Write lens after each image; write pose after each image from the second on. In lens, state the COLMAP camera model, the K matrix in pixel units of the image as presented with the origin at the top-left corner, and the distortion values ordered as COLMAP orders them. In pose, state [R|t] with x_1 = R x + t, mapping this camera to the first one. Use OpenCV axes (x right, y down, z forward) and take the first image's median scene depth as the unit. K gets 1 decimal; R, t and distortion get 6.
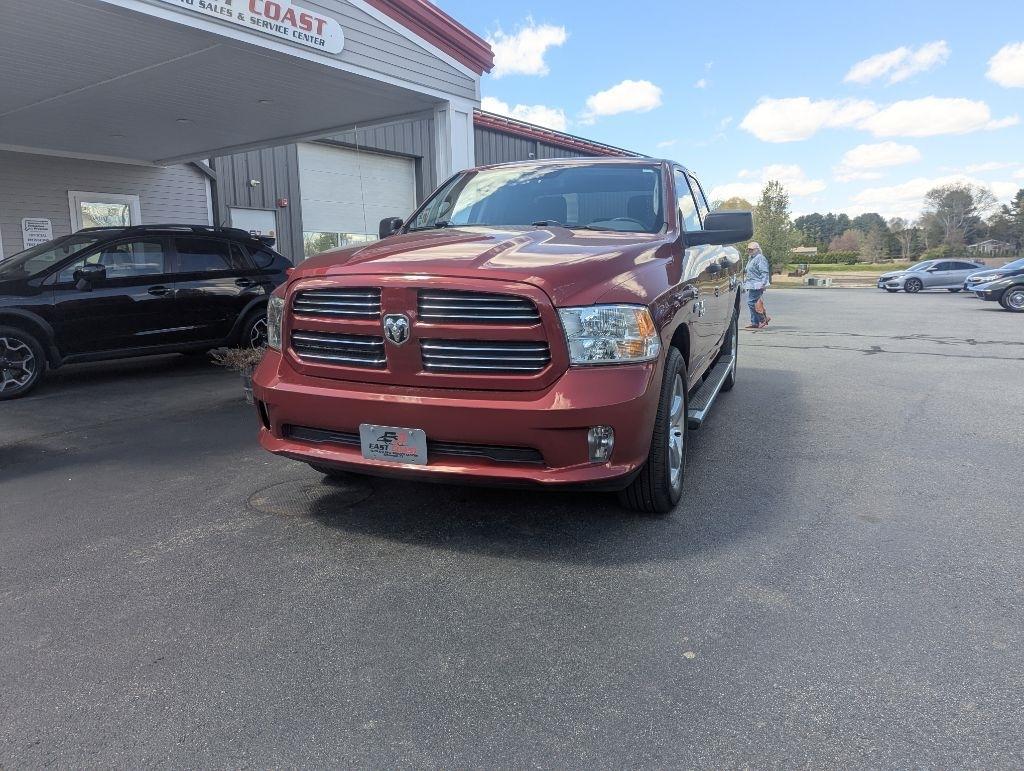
lens RADIAL K [[717.6, 0, 520.7], [0, 717.6, 363.1], [0, 0, 1]] dist [0.048354, -0.039537]
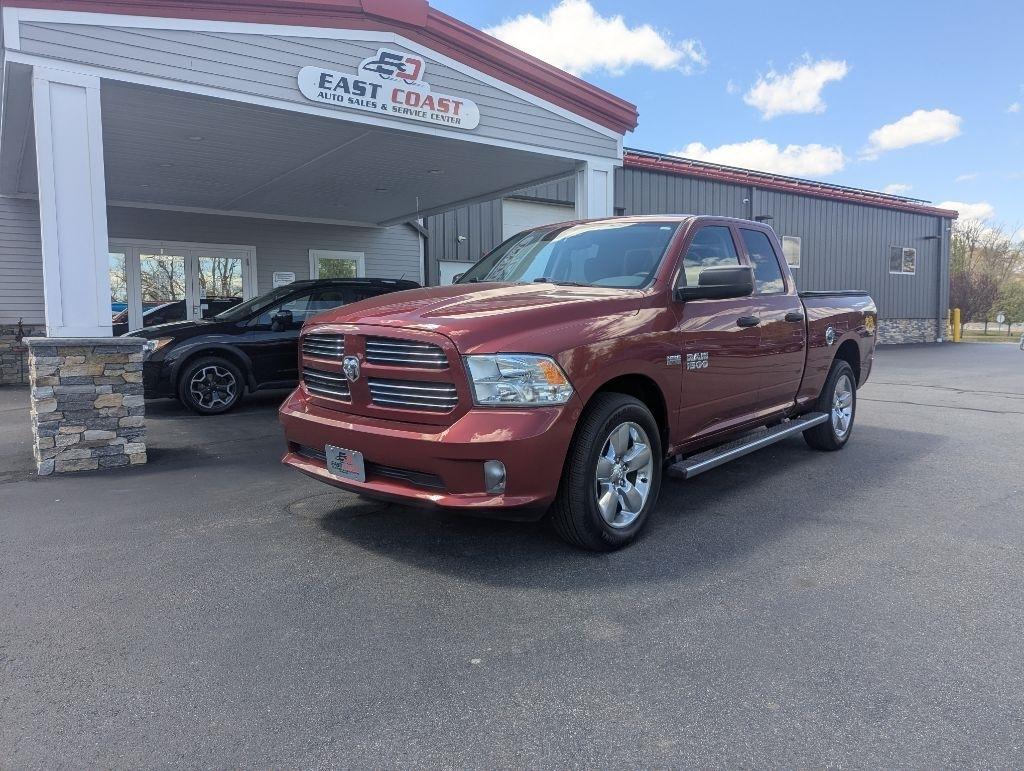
lens RADIAL K [[717.6, 0, 532.9], [0, 717.6, 375.2], [0, 0, 1]] dist [0.048354, -0.039537]
pose [[0.944893, 0.039764, -0.324955, 0.247915], [-0.054728, 0.997814, -0.037037, -0.003510], [0.322772, 0.052781, 0.945004, -0.026416]]
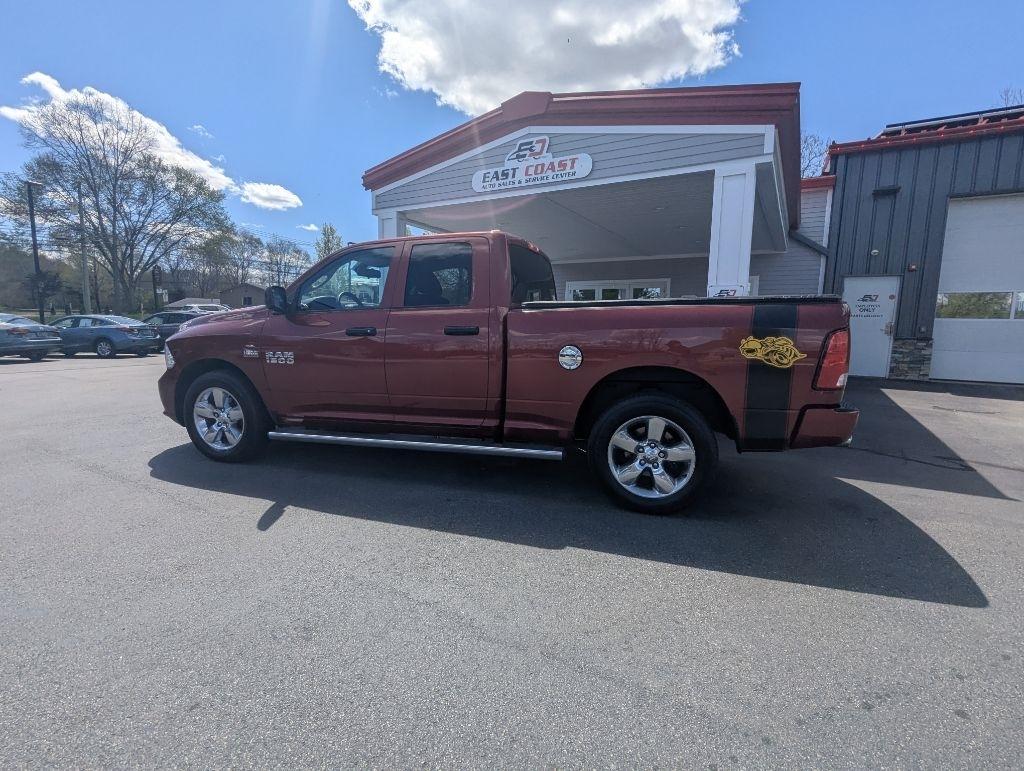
lens RADIAL K [[487.4, 0, 514.1], [0, 487.4, 389.3], [0, 0, 1]] dist [-0.004634, 0.002607]
pose [[0.071334, 0.150815, -0.985985, 0.828596], [-0.147655, 0.979209, 0.139096, -0.145172], [0.986463, 0.135663, 0.092120, 0.926388]]
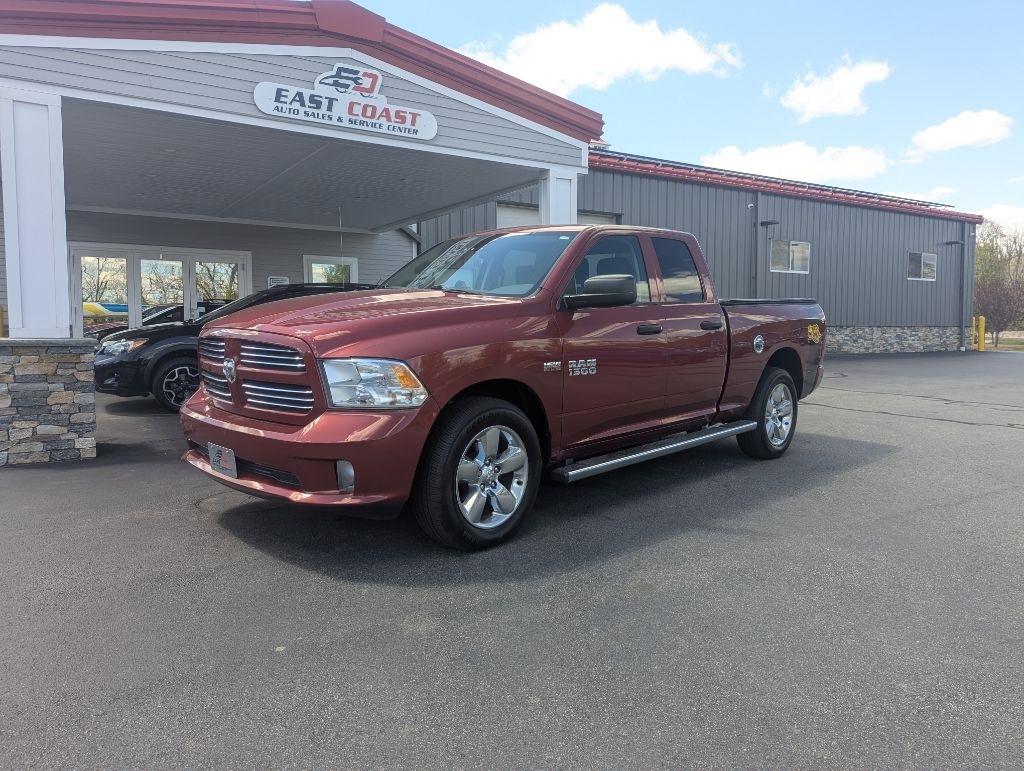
lens RADIAL K [[717.6, 0, 514.5], [0, 717.6, 366.6], [0, 0, 1]] dist [0.048354, -0.039537]
pose [[0.920860, 0.046138, -0.387155, 0.383955], [-0.070848, 0.996244, -0.049791, -0.012340], [0.383403, 0.073279, 0.920669, 0.001398]]
